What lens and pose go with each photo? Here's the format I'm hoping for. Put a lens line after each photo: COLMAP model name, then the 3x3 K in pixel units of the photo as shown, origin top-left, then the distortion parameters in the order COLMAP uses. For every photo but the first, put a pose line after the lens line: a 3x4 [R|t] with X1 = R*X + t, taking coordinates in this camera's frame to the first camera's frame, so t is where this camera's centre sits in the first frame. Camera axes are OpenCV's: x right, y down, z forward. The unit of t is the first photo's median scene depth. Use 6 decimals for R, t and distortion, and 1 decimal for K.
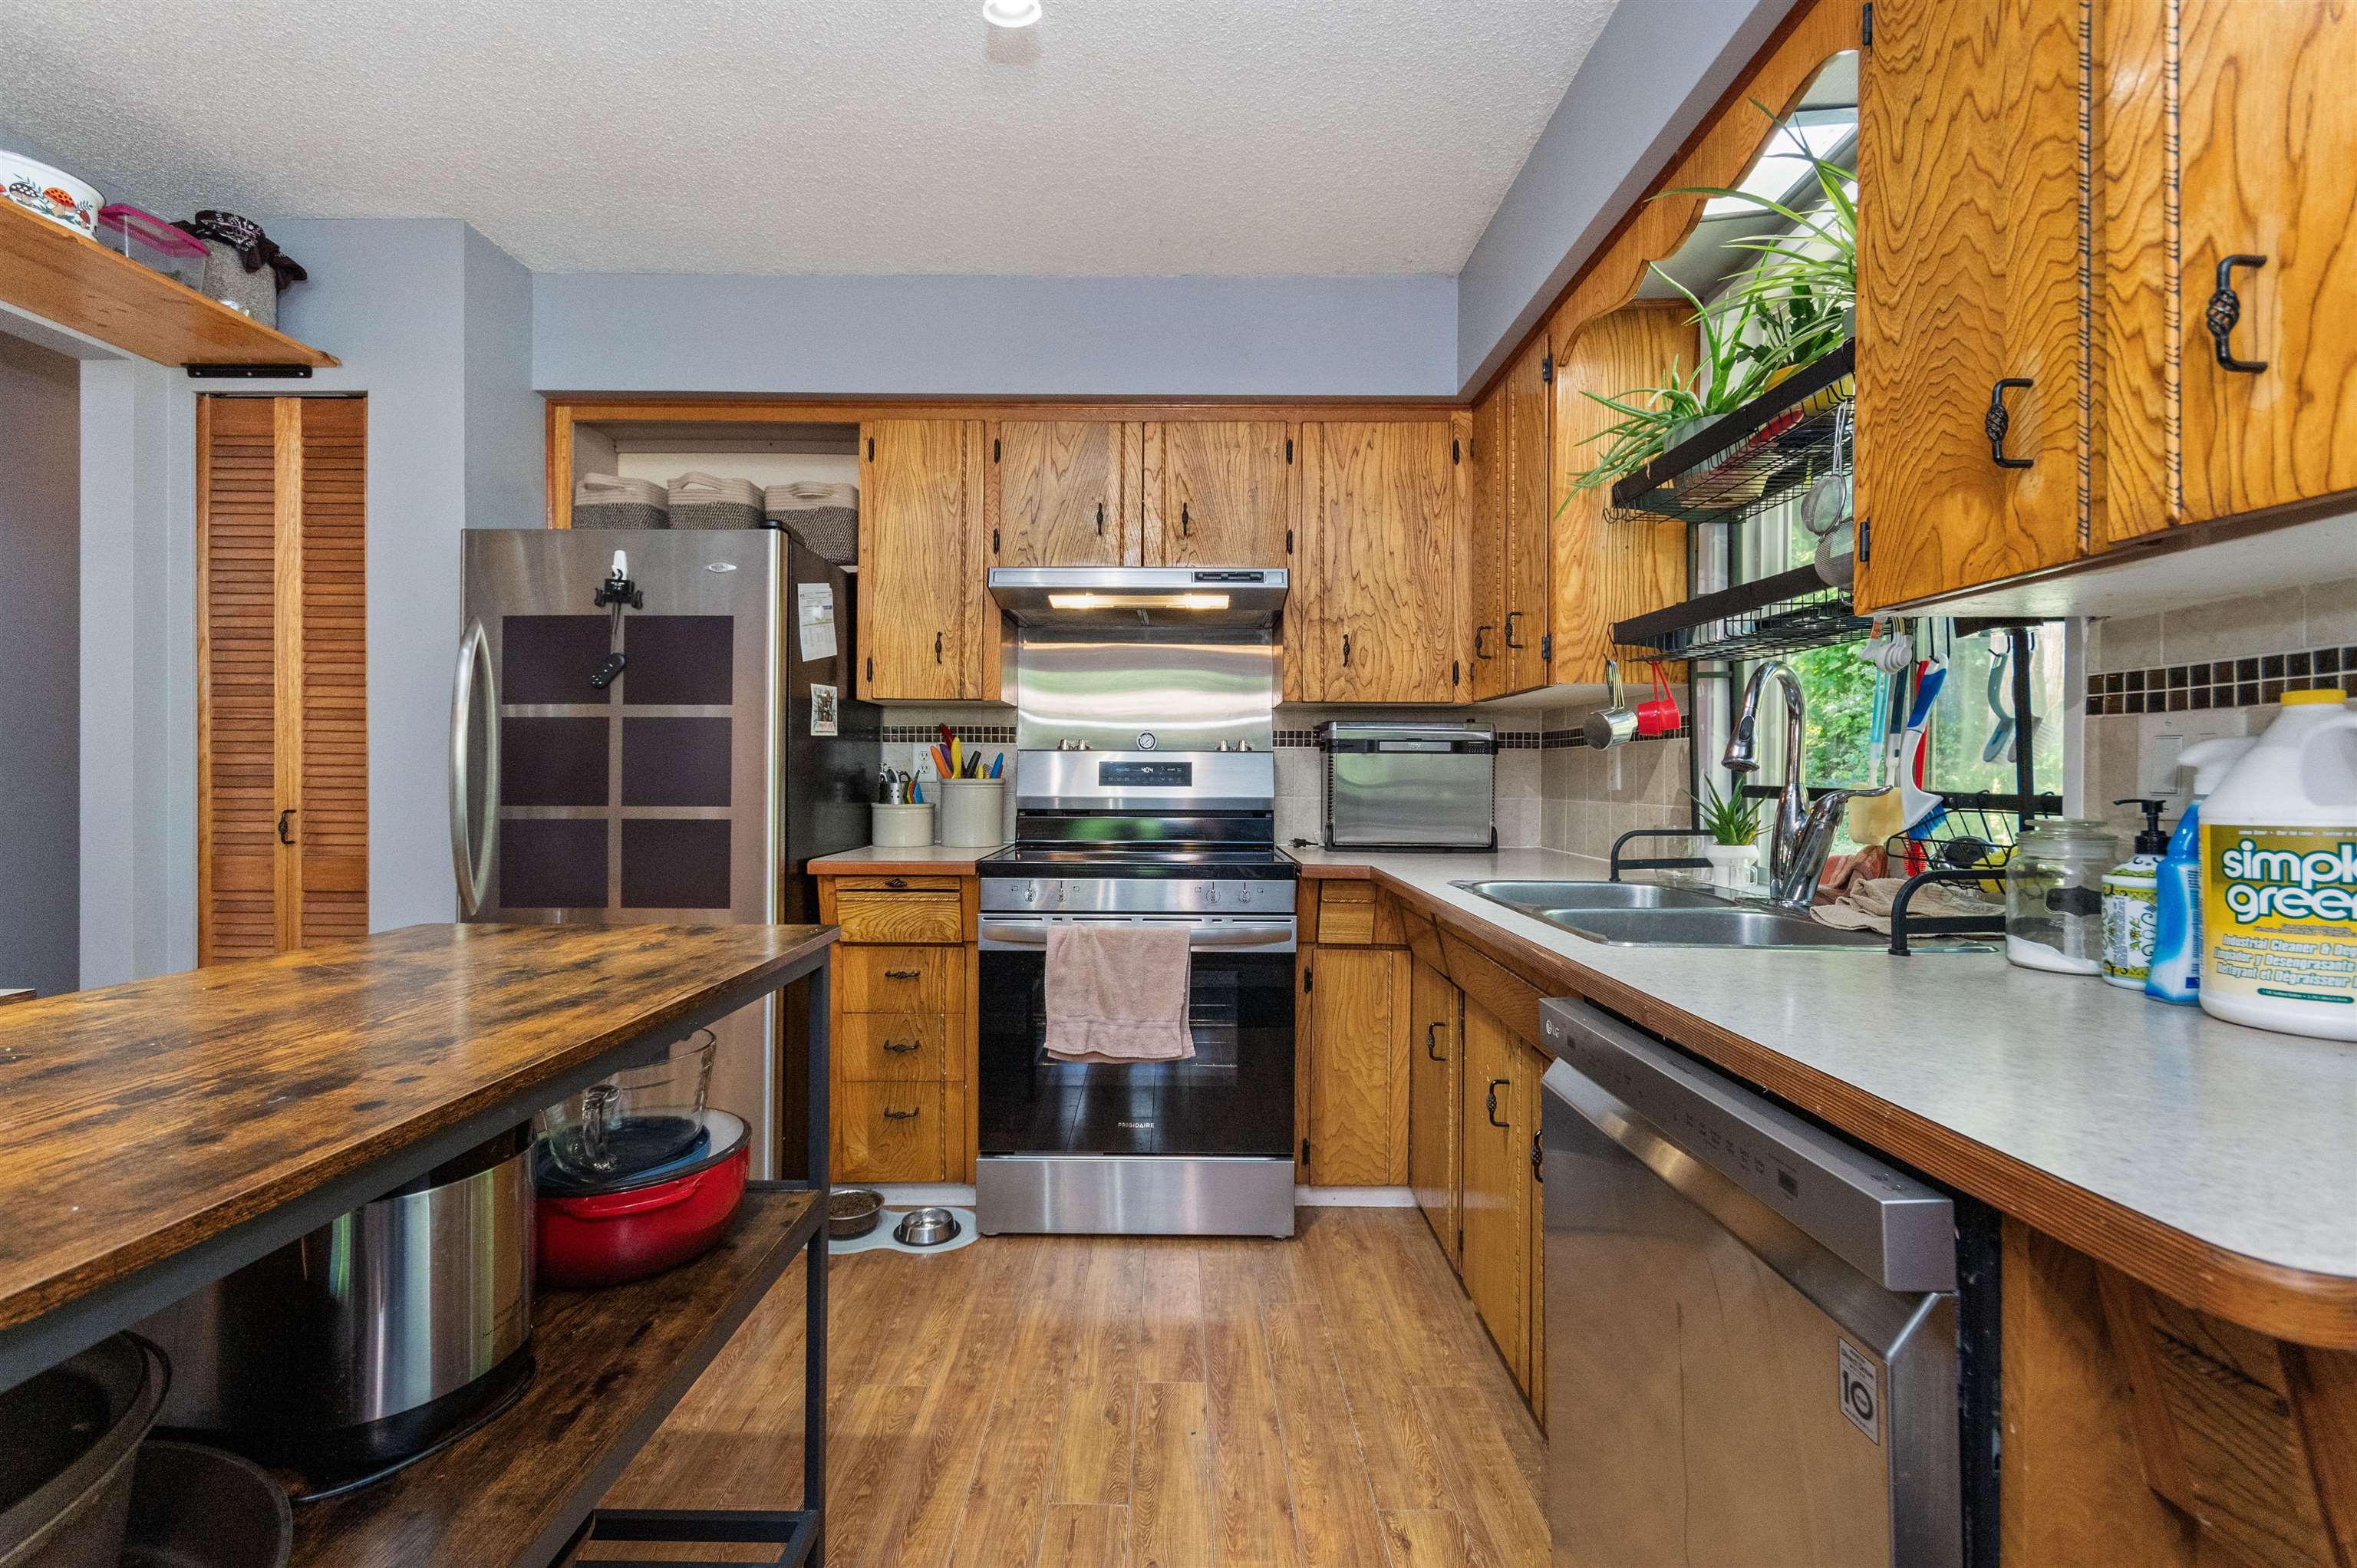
lens RADIAL K [[1035.8, 0, 1177.1], [0, 1035.8, 777.1], [0, 0, 1]] dist [0.003259, -0.000938]
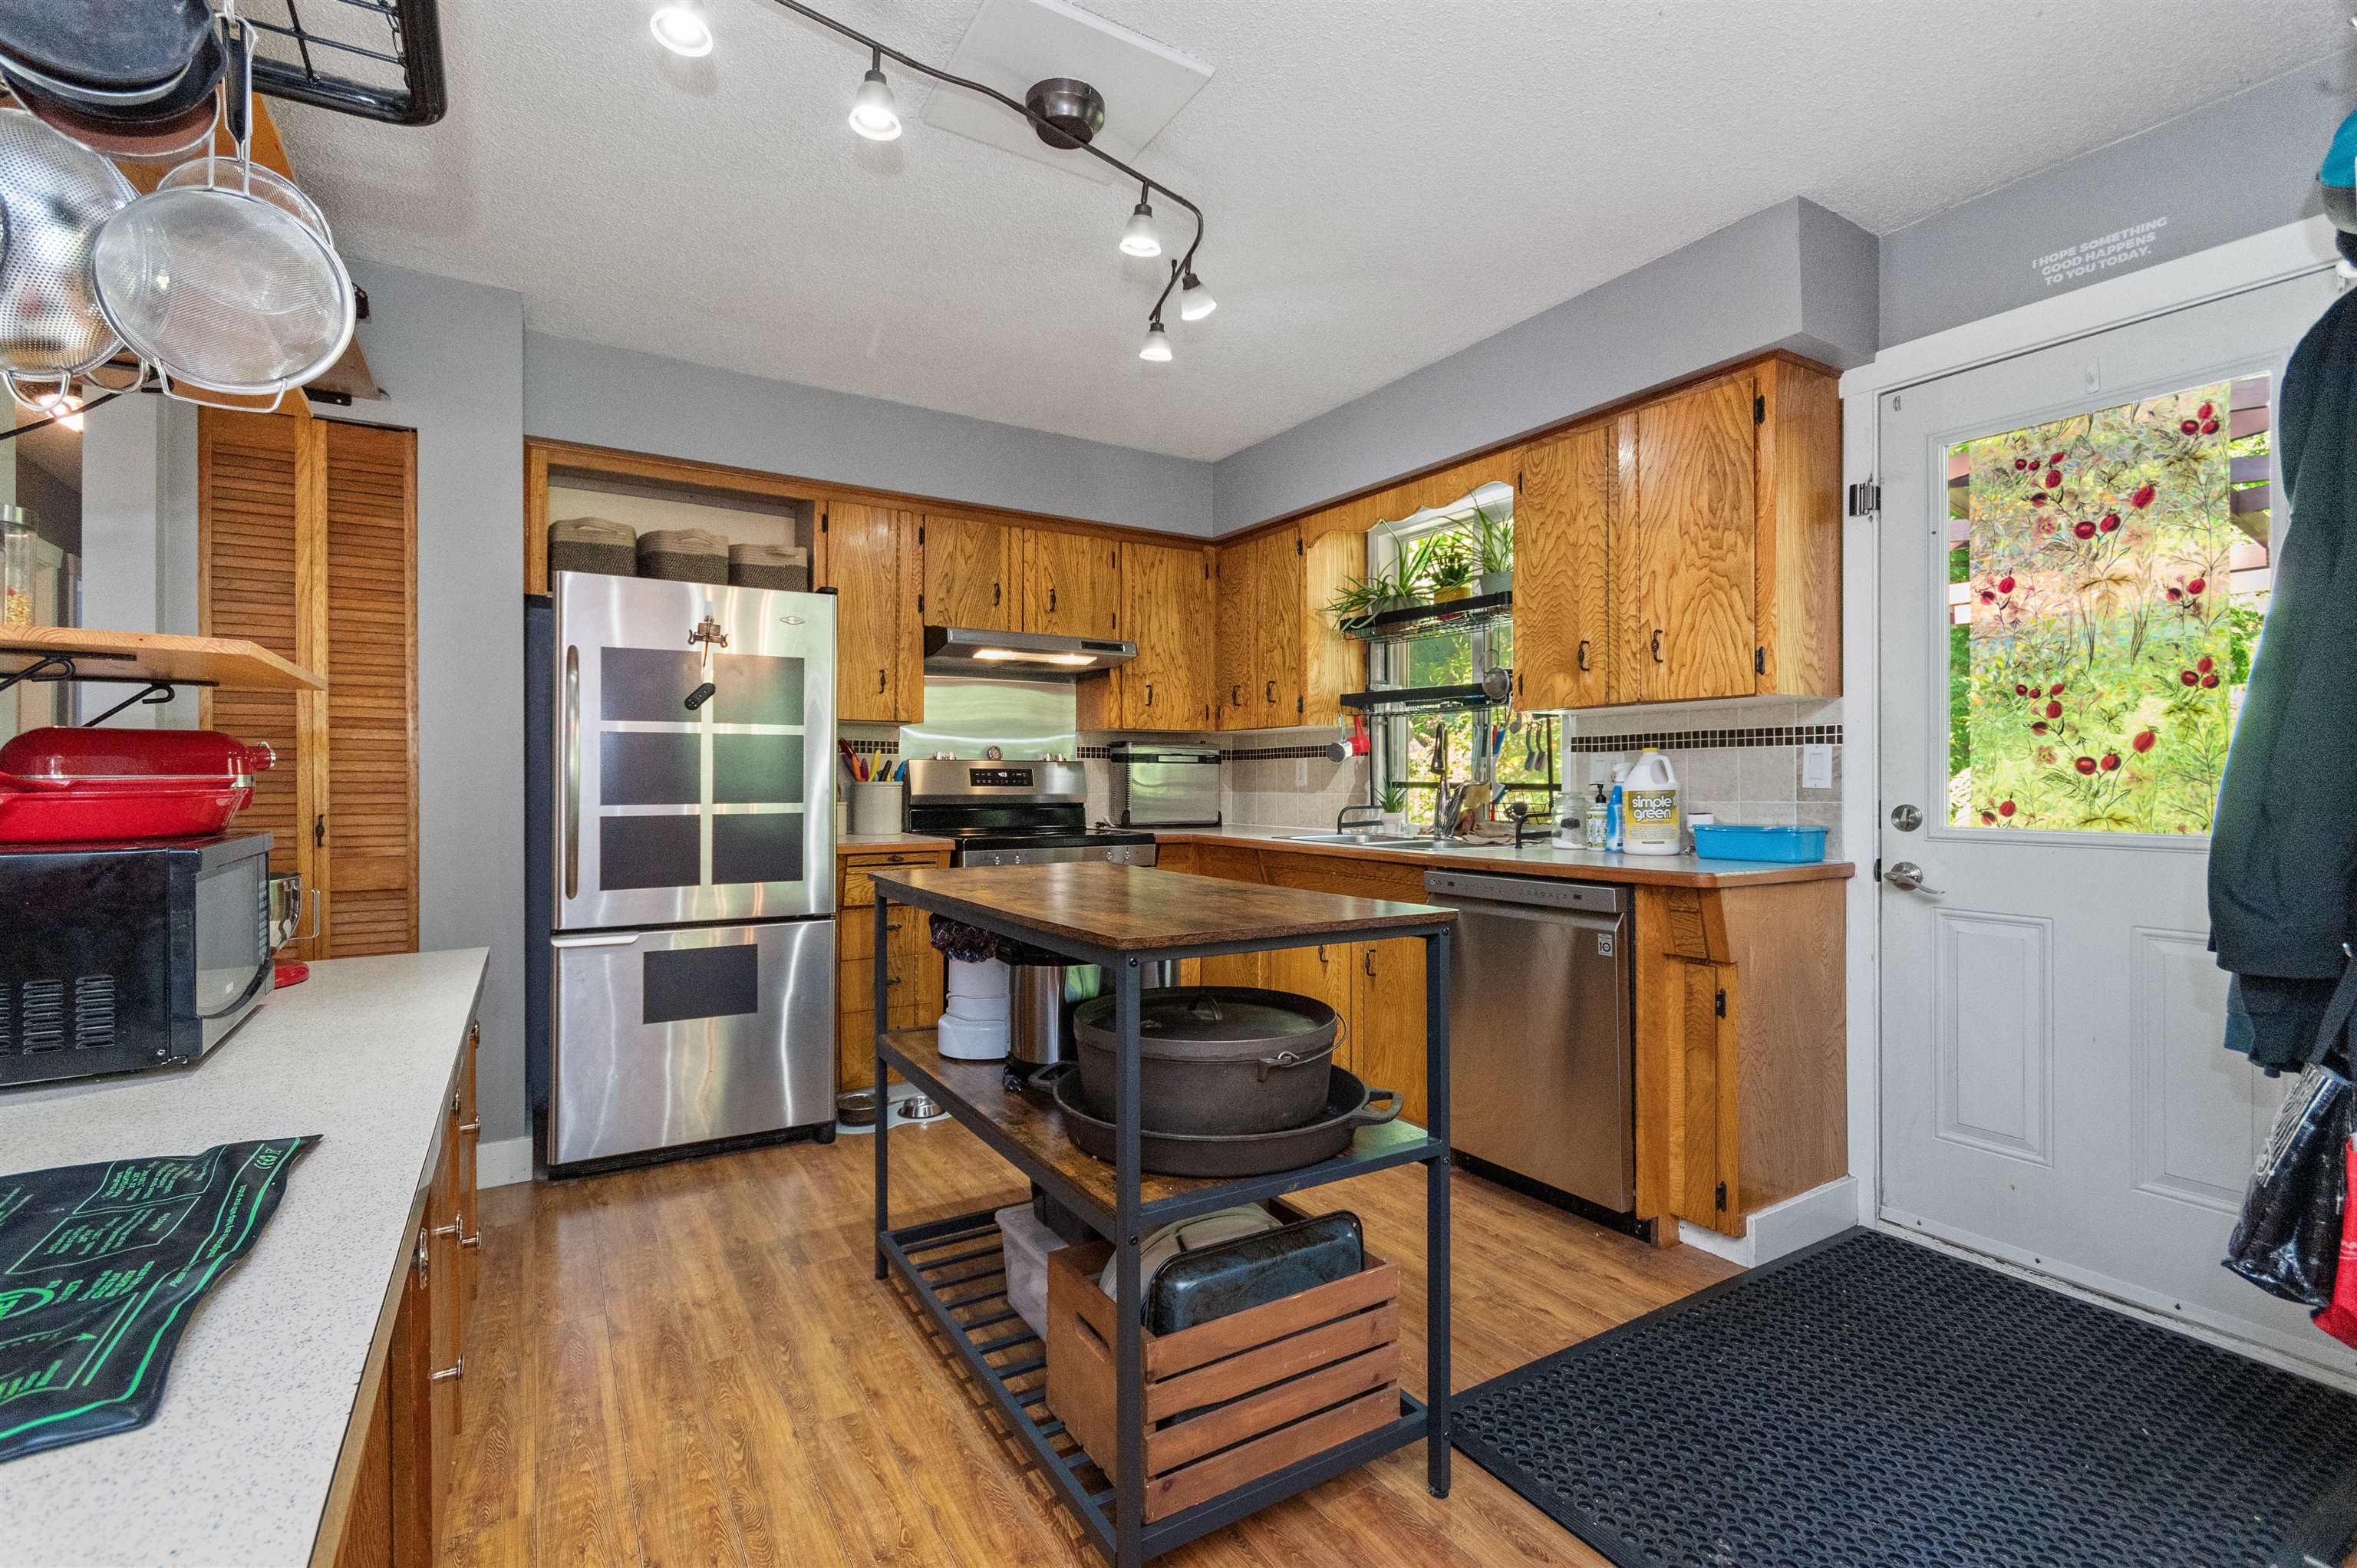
lens RADIAL K [[1035.8, 0, 1174.4], [0, 1035.8, 781.8], [0, 0, 1]] dist [0.003259, -0.000938]
pose [[0.848084, -0.005676, 0.529832, -0.674824], [0.006007, 0.999981, 0.001098, 0.002922], [-0.529828, 0.002251, 0.848102, -0.339583]]
